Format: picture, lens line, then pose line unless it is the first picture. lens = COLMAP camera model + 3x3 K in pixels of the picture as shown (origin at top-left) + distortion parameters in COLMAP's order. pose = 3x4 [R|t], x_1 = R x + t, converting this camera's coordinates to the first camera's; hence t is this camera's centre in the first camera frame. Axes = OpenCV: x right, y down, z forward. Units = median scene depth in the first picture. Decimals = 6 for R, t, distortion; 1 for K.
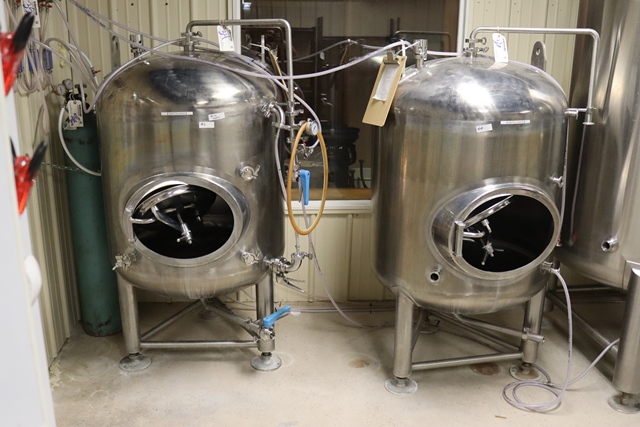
lens RADIAL K [[649.6, 0, 319.8], [0, 649.6, 209.1], [0, 0, 1]] dist [-0.088775, 0.000000]
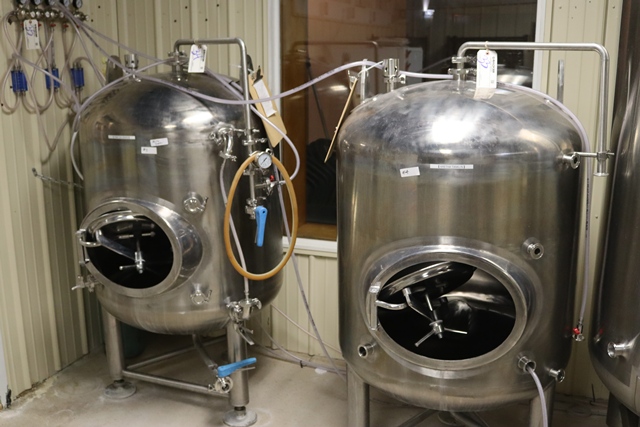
lens RADIAL K [[743.5, 0, 319.7], [0, 743.5, 215.5], [0, 0, 1]] dist [-0.024521, 0.000000]
pose [[0.893824, 0.087974, -0.439703, 0.507871], [-0.103846, 0.994520, -0.012116, -0.045613], [0.436227, 0.056491, 0.898062, 0.128211]]
